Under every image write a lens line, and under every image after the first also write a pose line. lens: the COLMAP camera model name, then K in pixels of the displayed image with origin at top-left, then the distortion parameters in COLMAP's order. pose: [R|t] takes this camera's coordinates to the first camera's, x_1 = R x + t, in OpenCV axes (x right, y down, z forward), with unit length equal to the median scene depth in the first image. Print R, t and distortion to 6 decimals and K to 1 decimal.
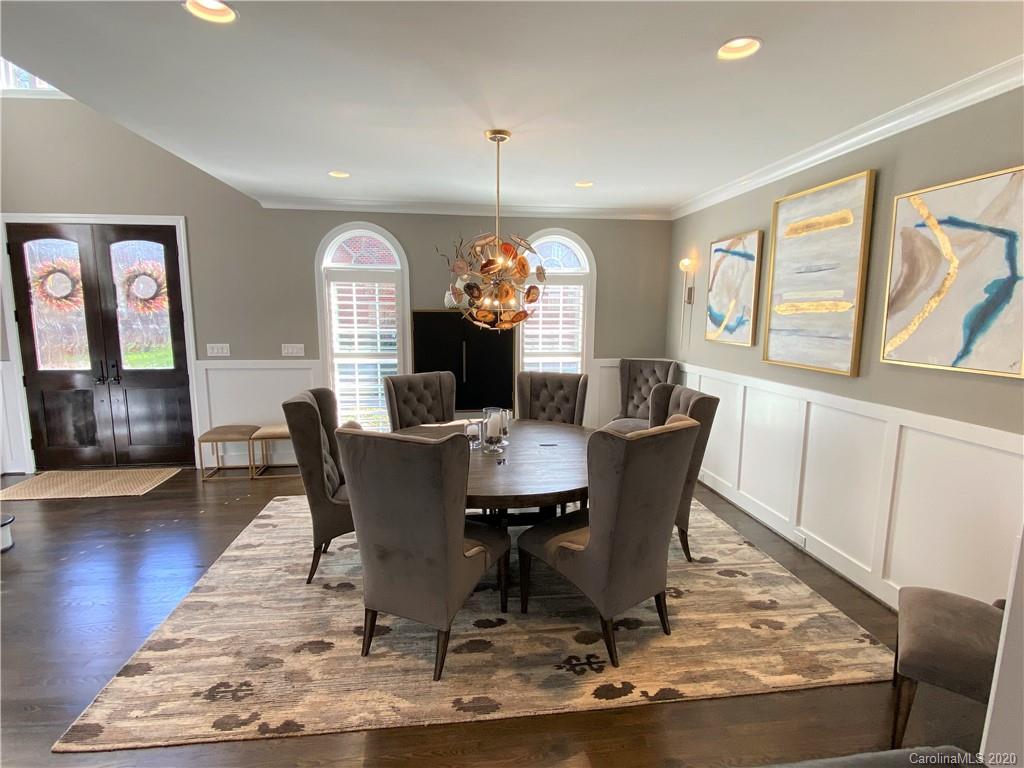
lens RADIAL K [[524.3, 0, 515.5], [0, 524.3, 397.8], [0, 0, 1]] dist [0.002757, -0.018818]
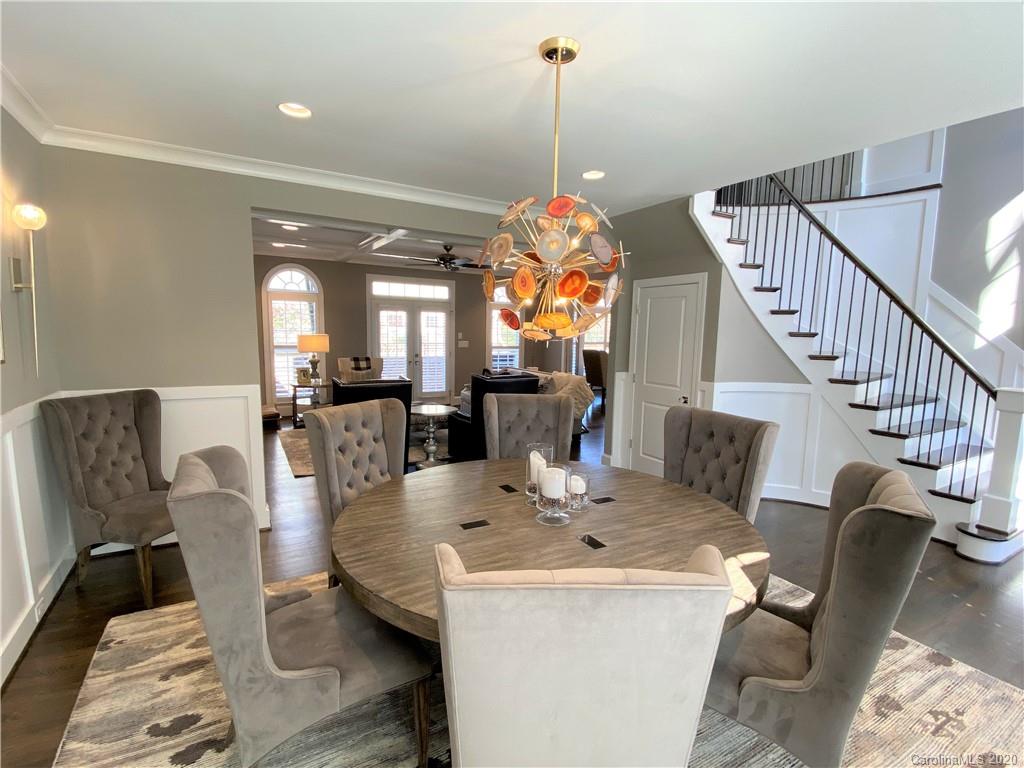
lens RADIAL K [[490.3, 0, 512.0], [0, 490.3, 384.0], [0, 0, 1]] dist [-0.002101, -0.000471]
pose [[-0.924159, 0.027651, -0.381007, 0.334610], [-0.084918, 0.957553, 0.275467, -0.338325], [0.372451, 0.286929, -0.882582, 2.068867]]
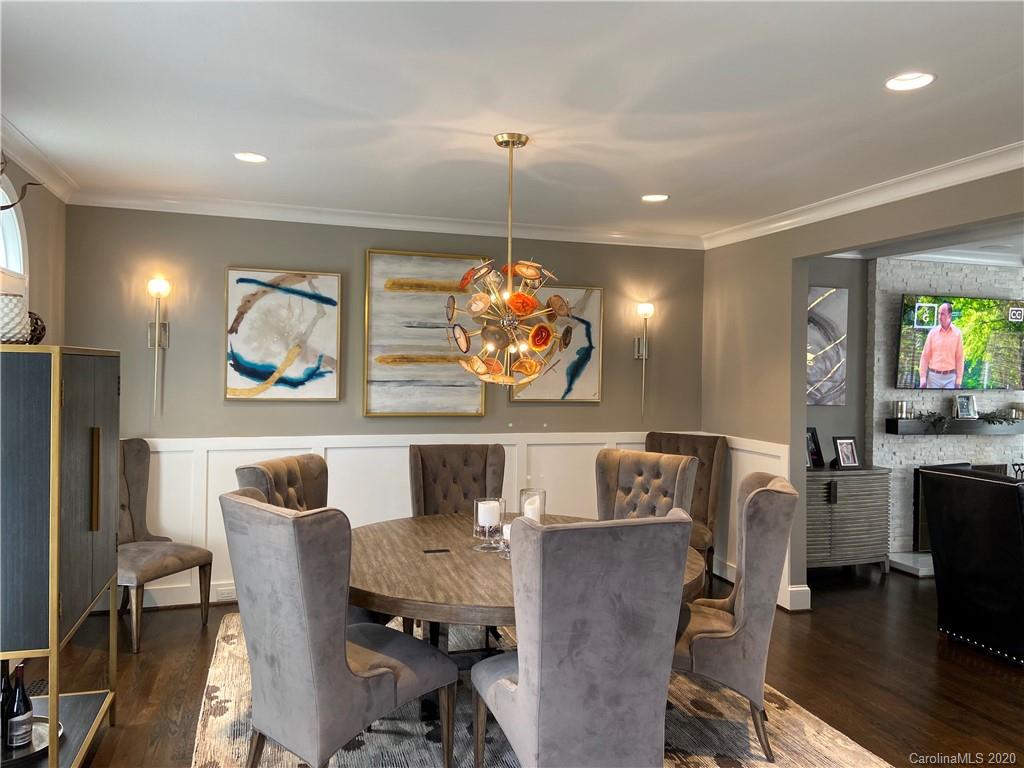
lens RADIAL K [[780.0, 0, 512.0], [0, 780.0, 384.0], [0, 0, 1]] dist [0.085142, -0.000993]
pose [[-0.170150, -0.030948, 0.984932, -1.521491], [0.142425, 0.988240, 0.055656, -0.266908], [-0.975071, 0.149749, -0.163741, 1.564145]]
